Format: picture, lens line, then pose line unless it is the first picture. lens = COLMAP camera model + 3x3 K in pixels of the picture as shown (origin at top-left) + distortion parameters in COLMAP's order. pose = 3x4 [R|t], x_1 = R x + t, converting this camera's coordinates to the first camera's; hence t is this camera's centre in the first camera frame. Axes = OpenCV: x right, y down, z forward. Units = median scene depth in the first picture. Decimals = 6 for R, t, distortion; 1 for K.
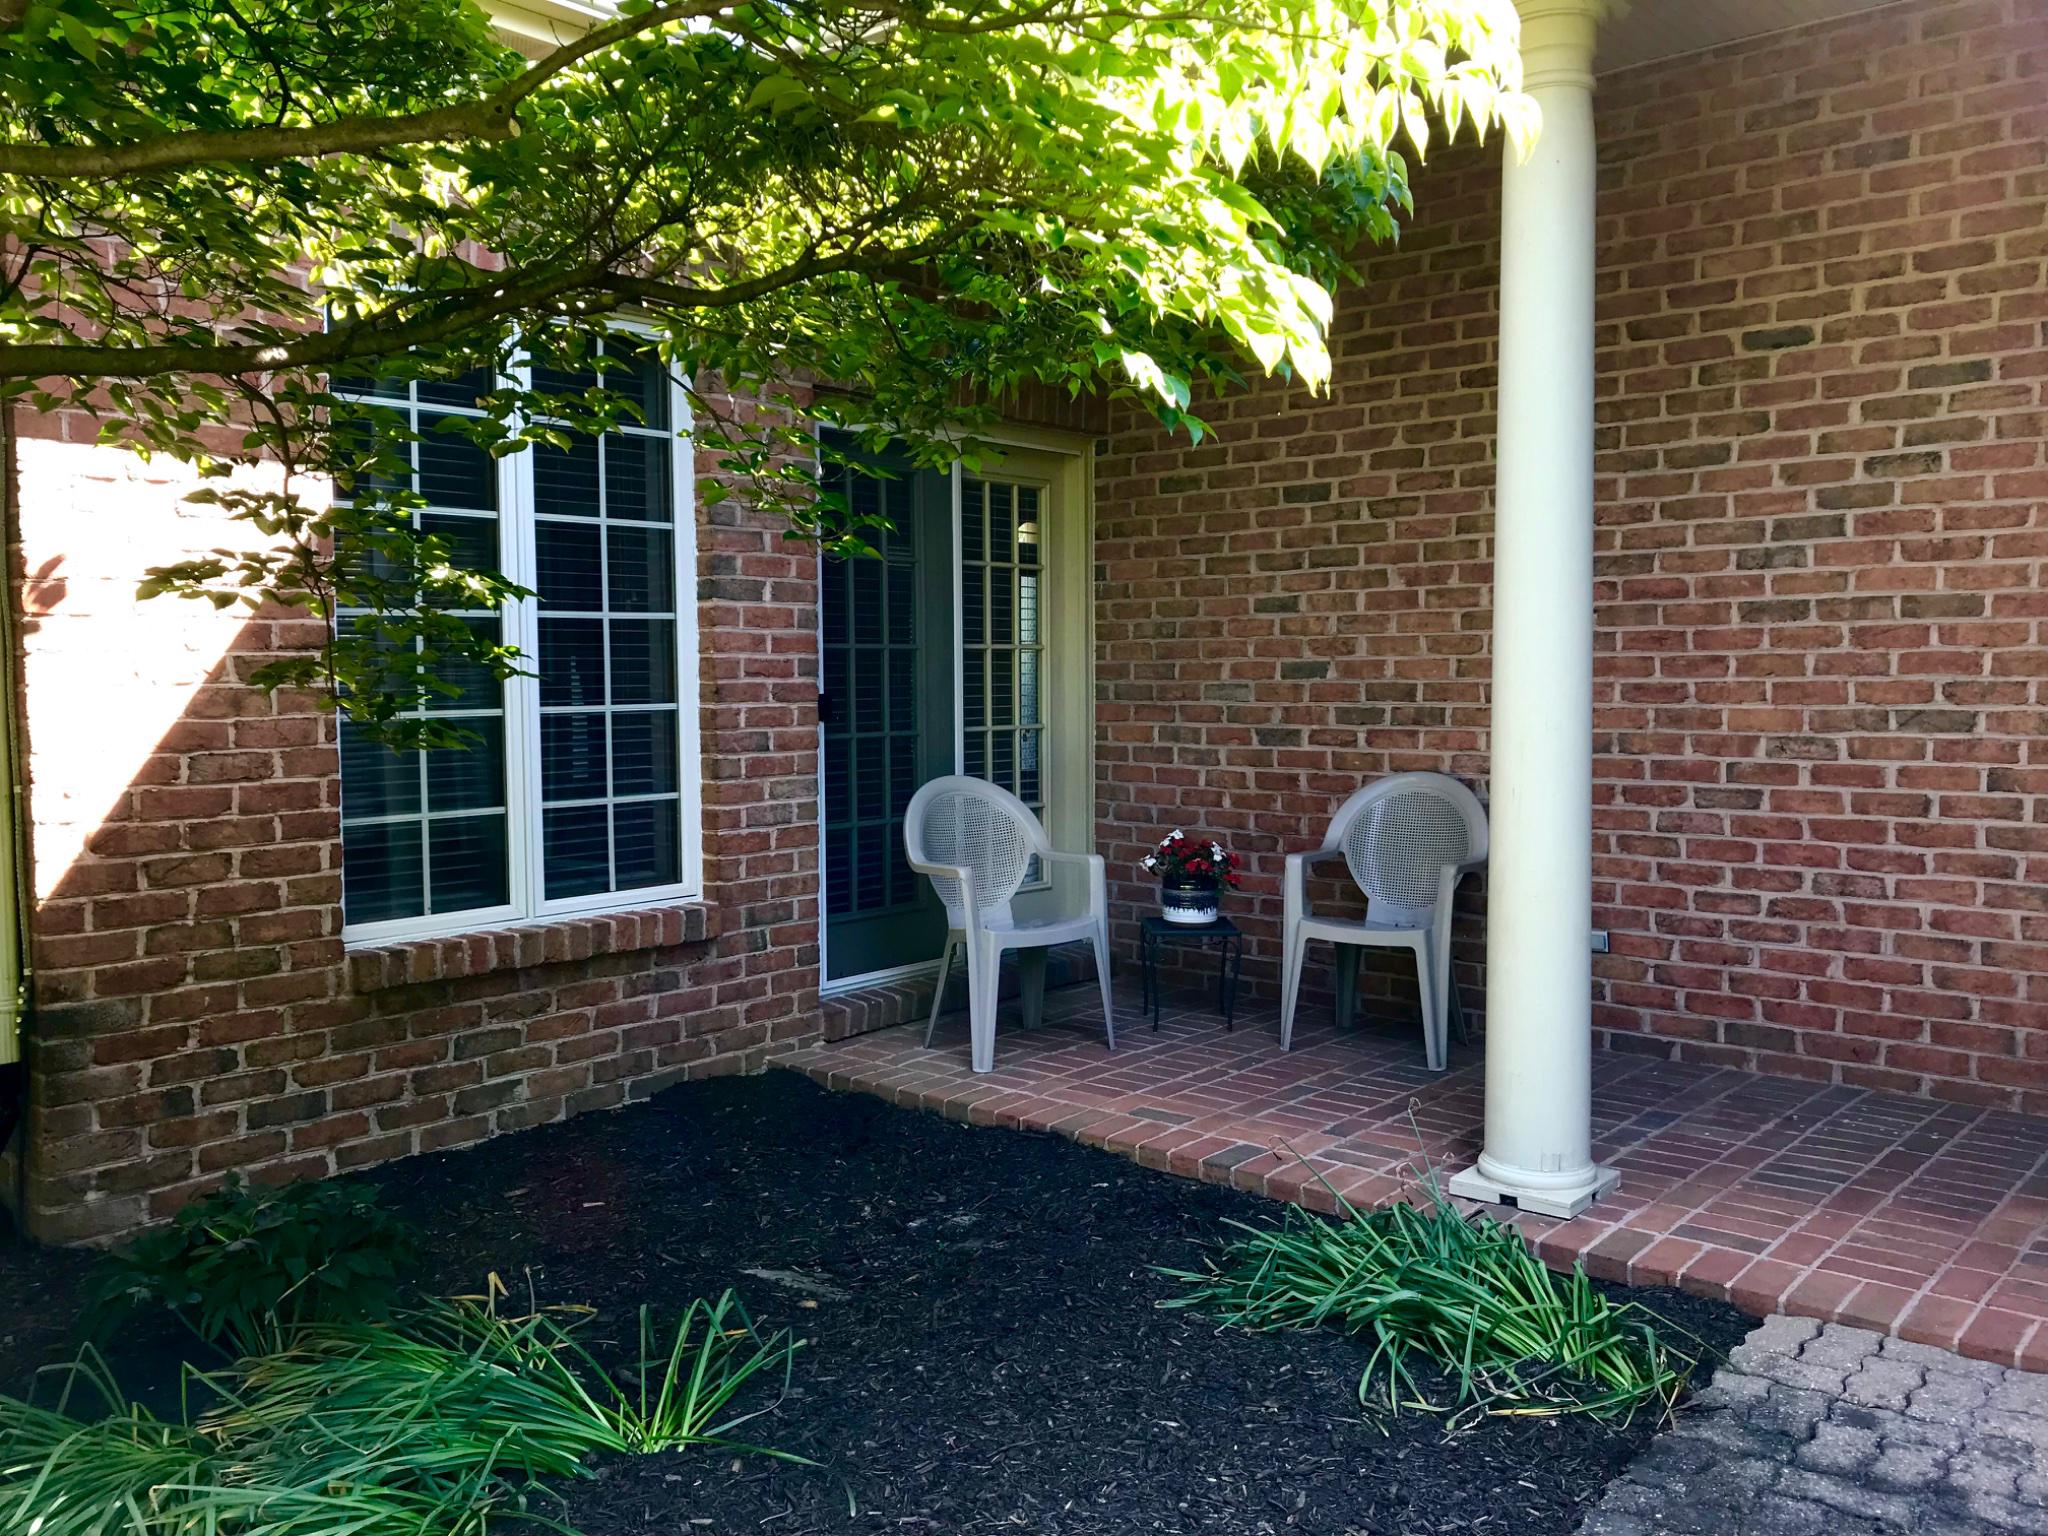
lens RADIAL K [[1677.4, 0, 1029.3], [0, 1677.4, 779.7], [0, 0, 1]] dist [0.054287, -0.058552]
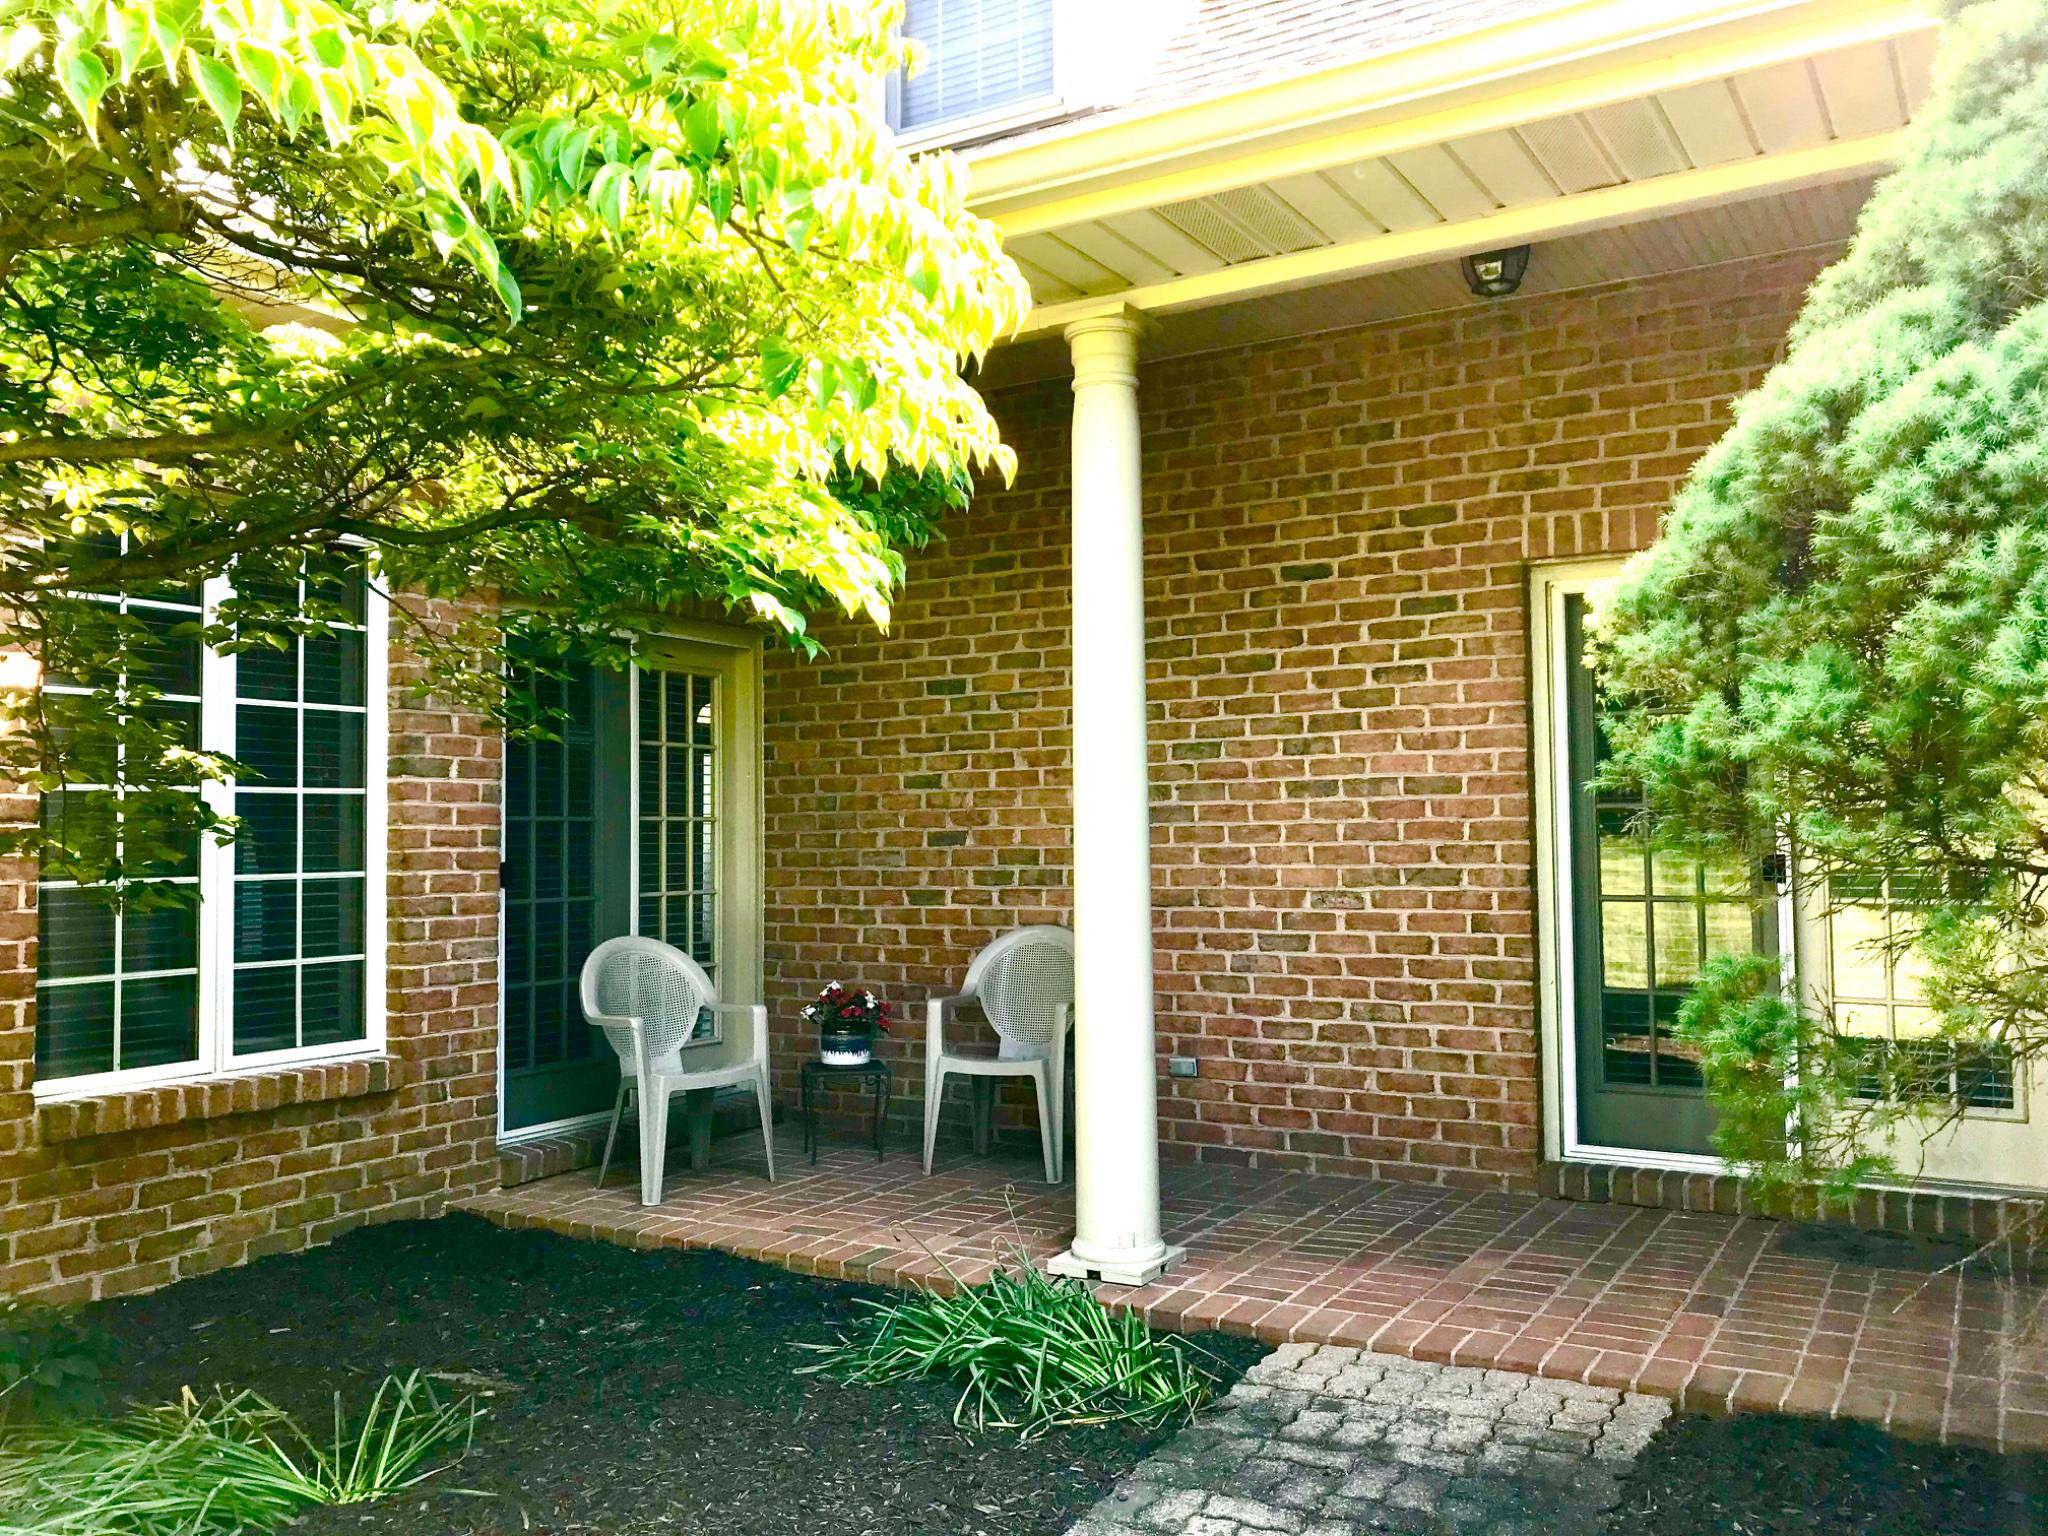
lens RADIAL K [[1677.4, 0, 1021.6], [0, 1677.4, 779.3], [0, 0, 1]] dist [0.054287, -0.058552]
pose [[0.984119, 0.002661, 0.177493, 0.015343], [0.016114, 0.994420, -0.104251, 0.018415], [-0.176780, 0.105456, 0.978585, -0.168703]]
